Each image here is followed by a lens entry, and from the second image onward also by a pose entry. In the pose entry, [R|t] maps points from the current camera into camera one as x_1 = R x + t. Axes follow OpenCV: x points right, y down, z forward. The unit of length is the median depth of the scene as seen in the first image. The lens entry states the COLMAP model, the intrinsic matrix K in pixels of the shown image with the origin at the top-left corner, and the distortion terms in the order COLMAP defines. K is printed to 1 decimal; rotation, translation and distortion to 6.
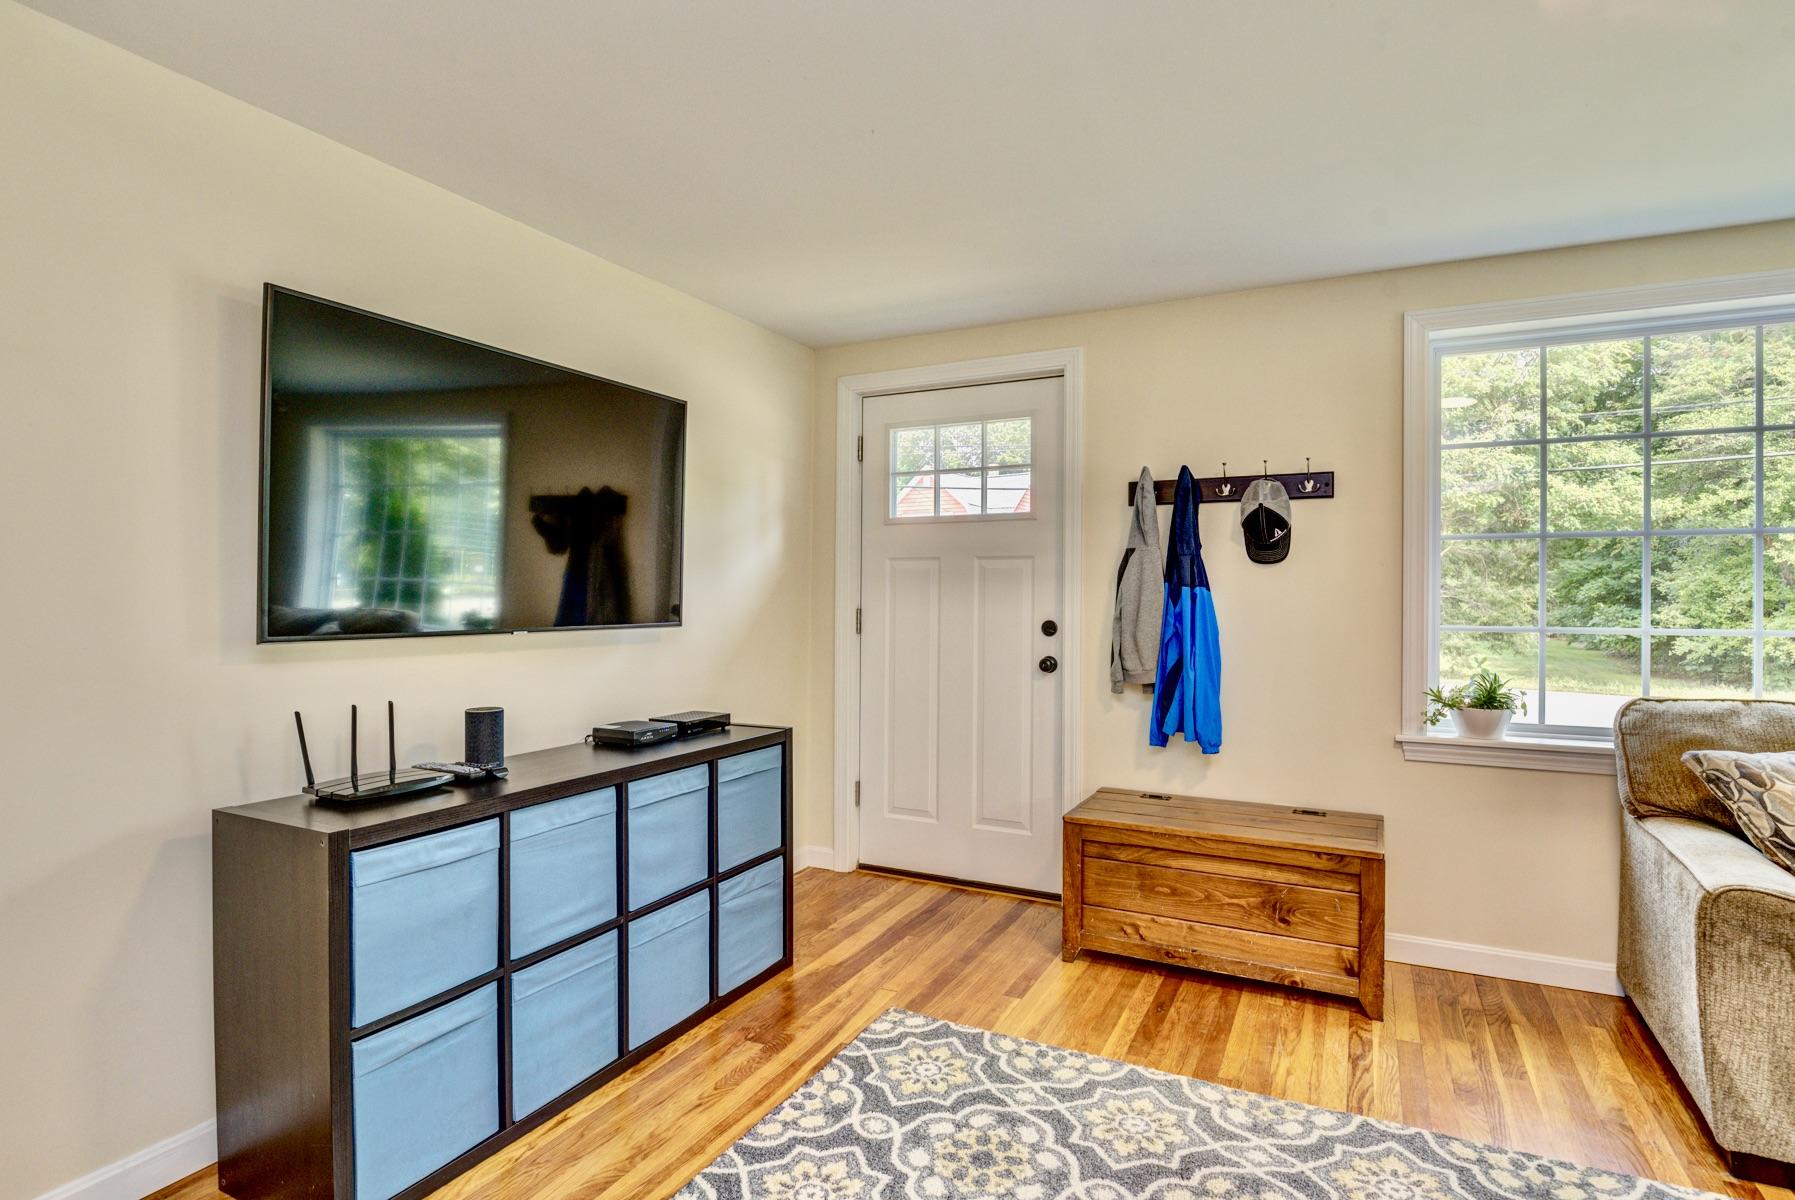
lens RADIAL K [[919.3, 0, 905.5], [0, 919.3, 595.1], [0, 0, 1]] dist [0.001288, 0.000102]
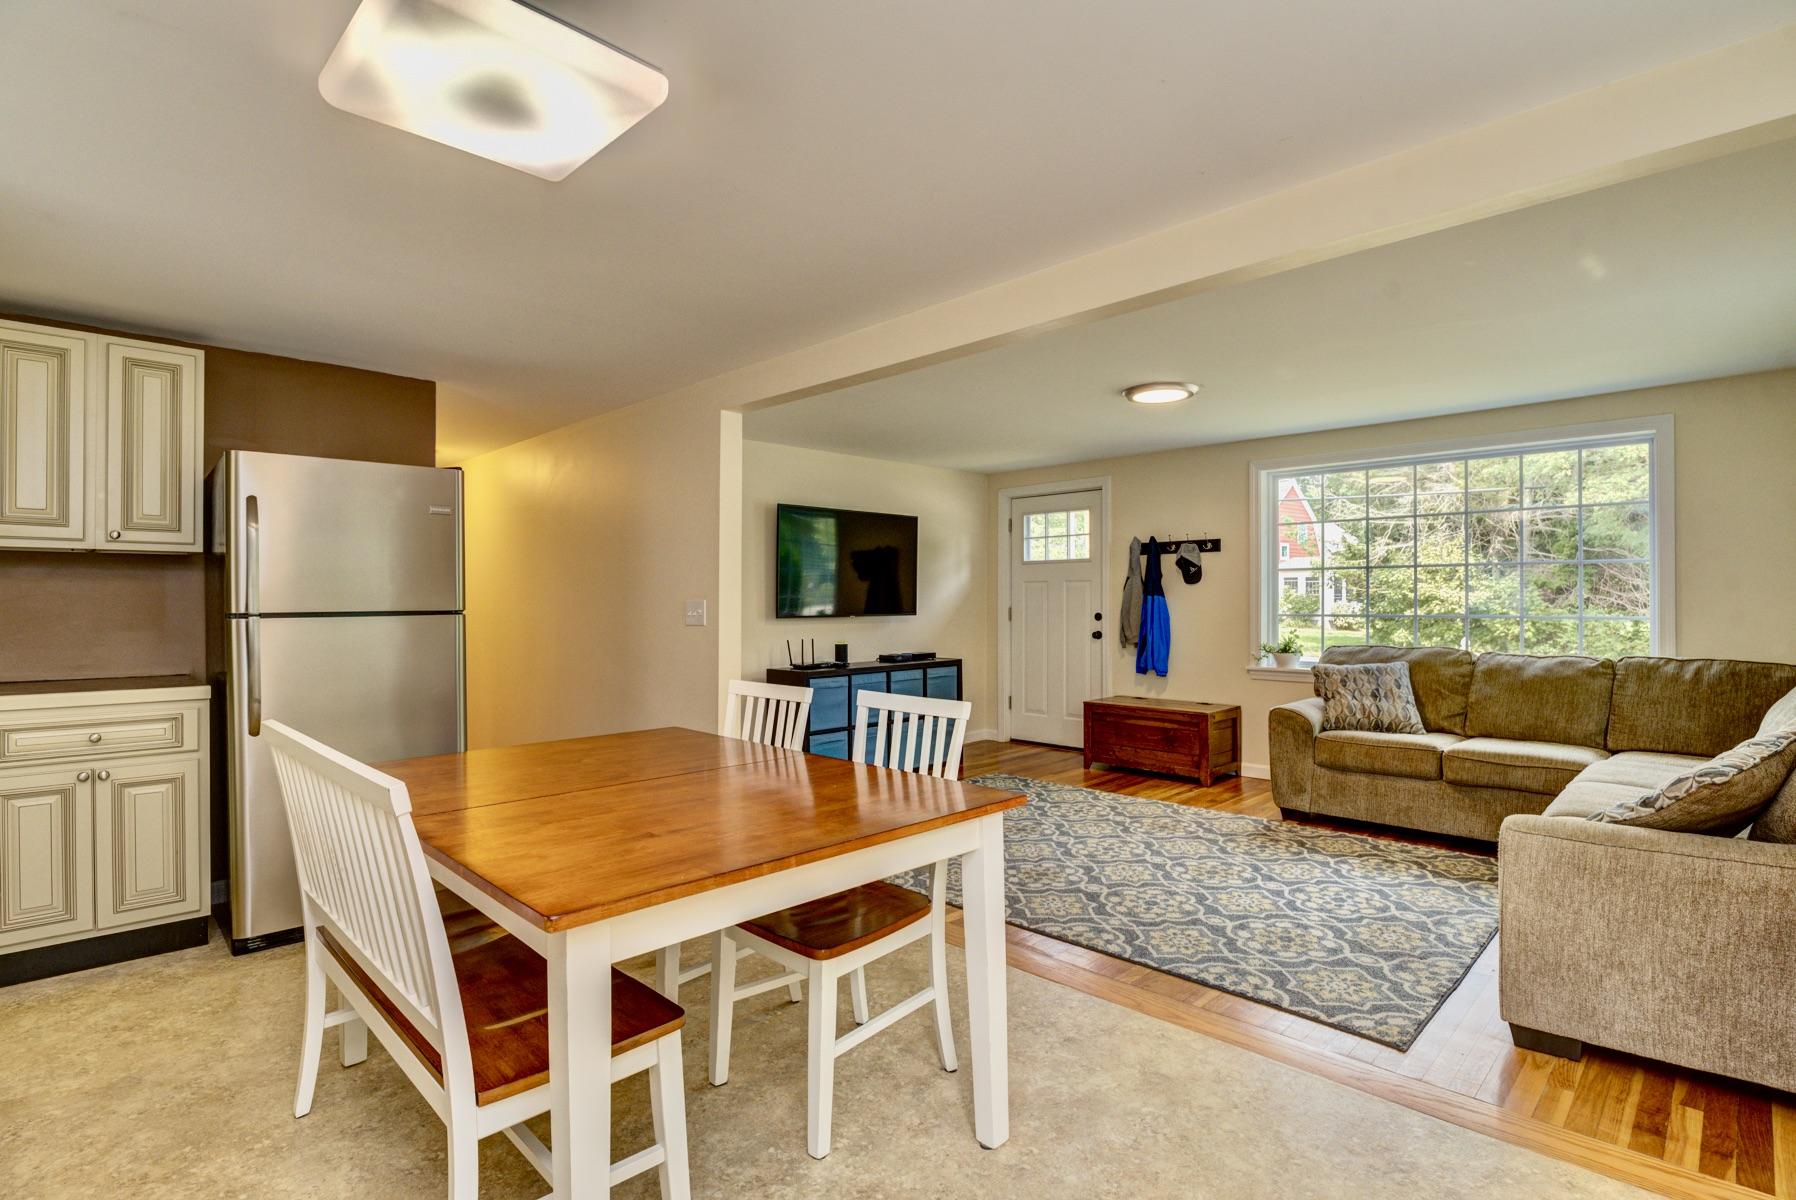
lens RADIAL K [[874.5, 0, 899.7], [0, 874.5, 598.9], [0, 0, 1]] dist [-0.024726, -0.001324]
pose [[0.949462, -0.007563, -0.313792, 0.381121], [0.007509, 0.999971, -0.001381, -0.003023], [0.313794, -0.001045, 0.949491, -1.024694]]
